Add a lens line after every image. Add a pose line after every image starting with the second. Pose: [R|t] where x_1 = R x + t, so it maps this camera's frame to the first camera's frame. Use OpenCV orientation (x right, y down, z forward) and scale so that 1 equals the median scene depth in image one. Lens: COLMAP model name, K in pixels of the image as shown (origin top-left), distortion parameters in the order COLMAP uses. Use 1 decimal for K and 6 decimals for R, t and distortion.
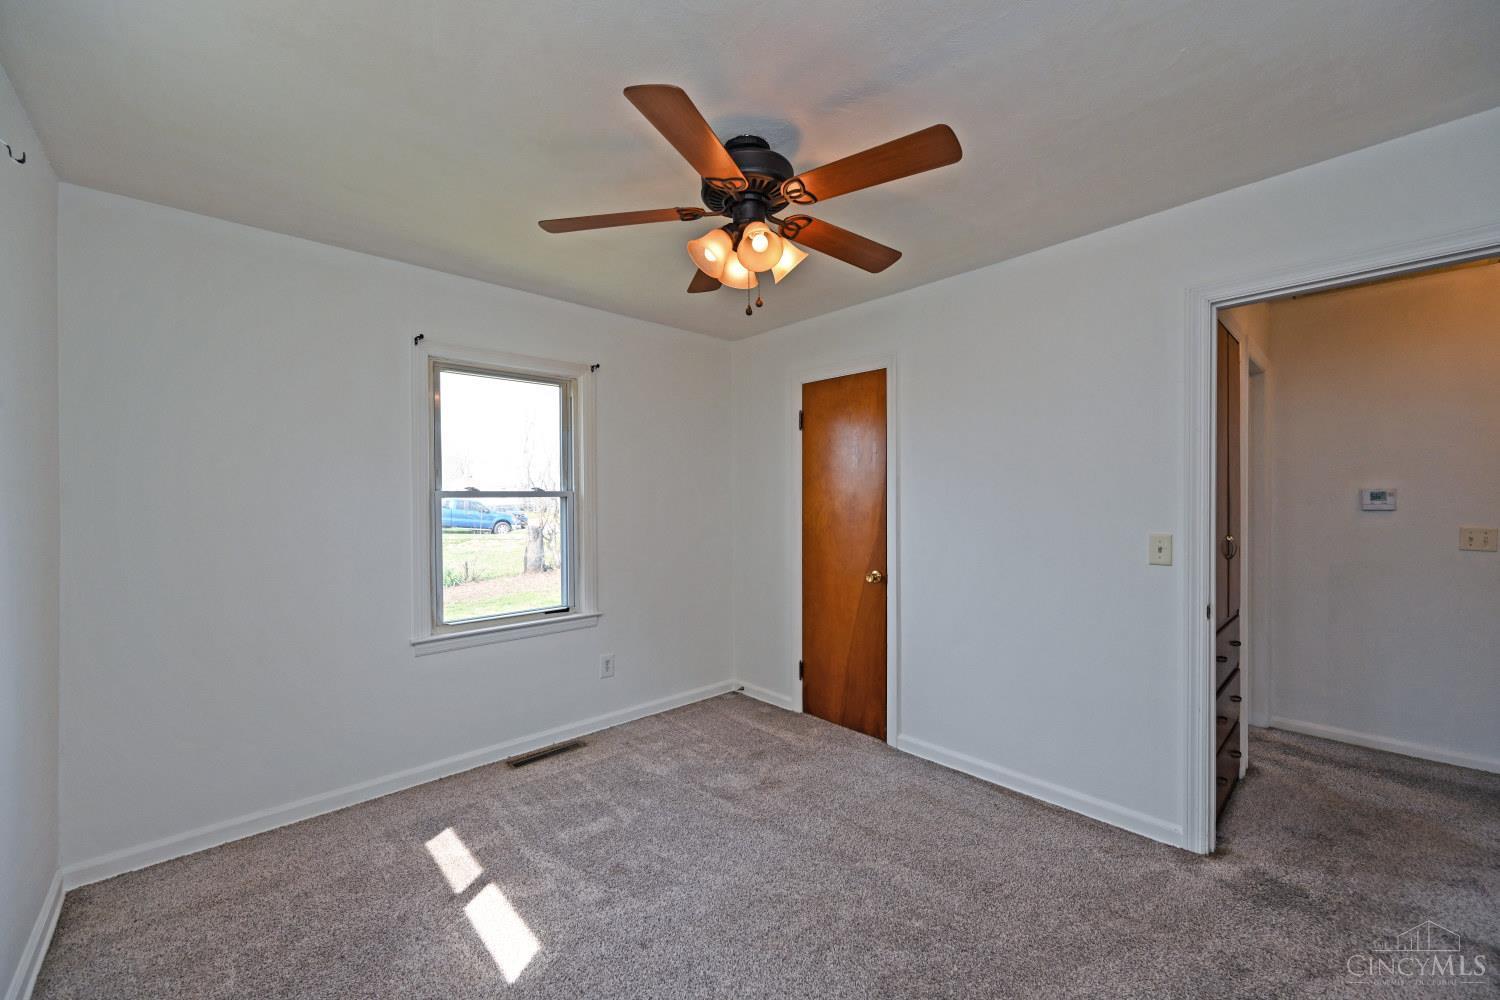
lens RADIAL K [[589.0, 0, 749.0], [0, 589.0, 502.7], [0, 0, 1]] dist [-0.001364, 0.000185]
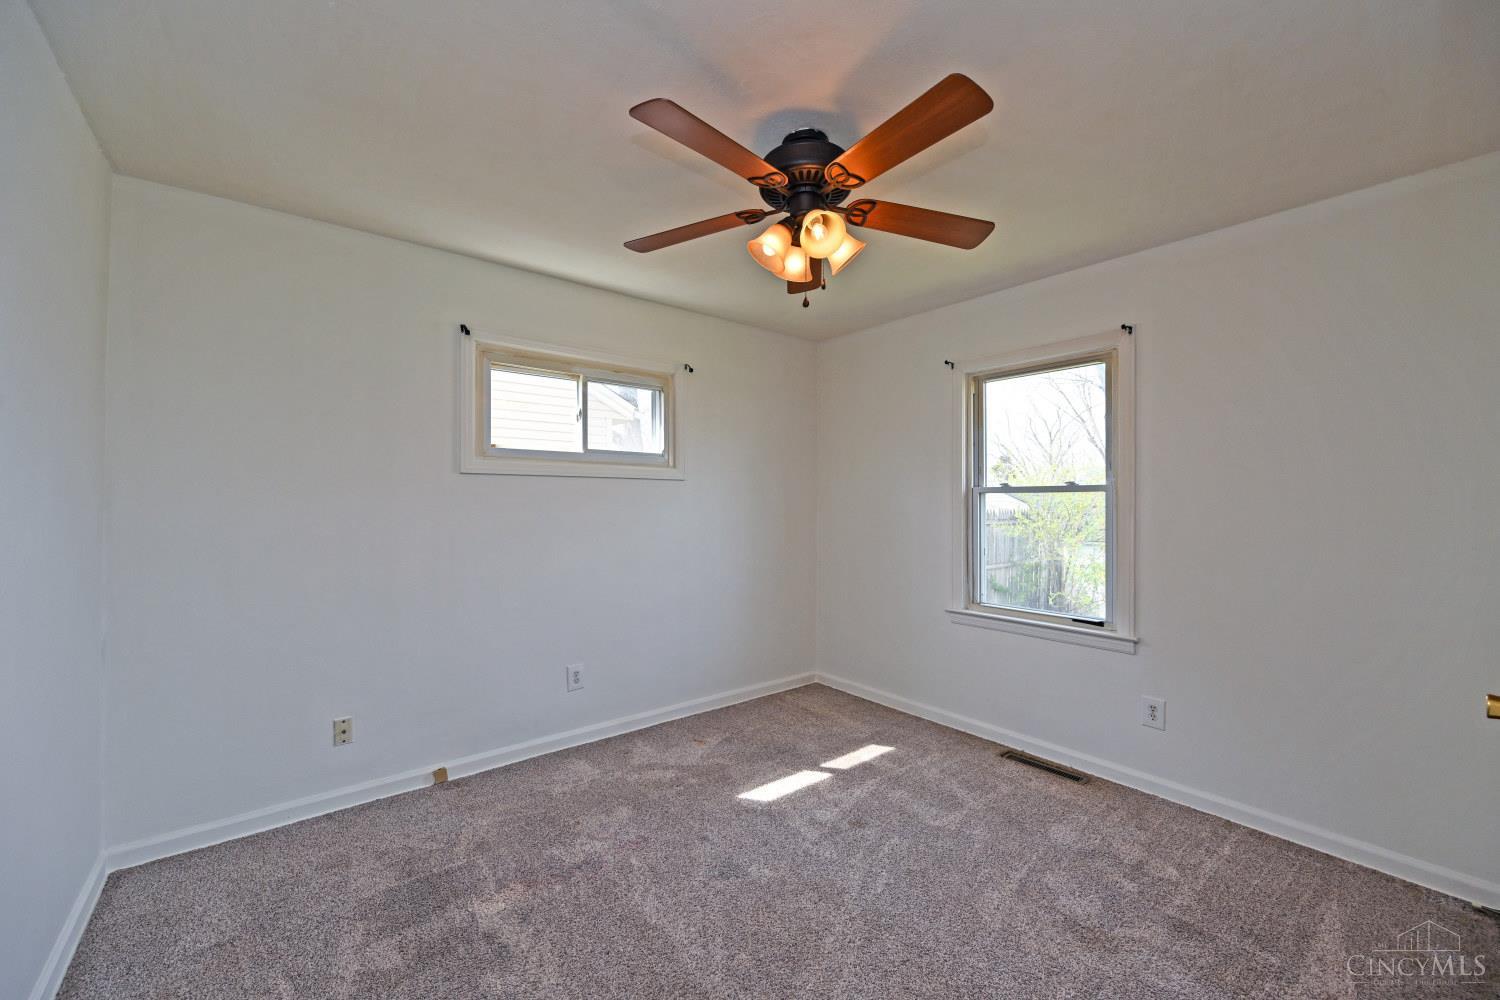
lens RADIAL K [[589.0, 0, 749.0], [0, 589.0, 502.7], [0, 0, 1]] dist [-0.001364, 0.000185]
pose [[-0.065787, 0.009296, -0.997790, 0.691357], [-0.010207, 0.999898, 0.009989, 0.004265], [0.997781, 0.010842, -0.065686, 0.663547]]
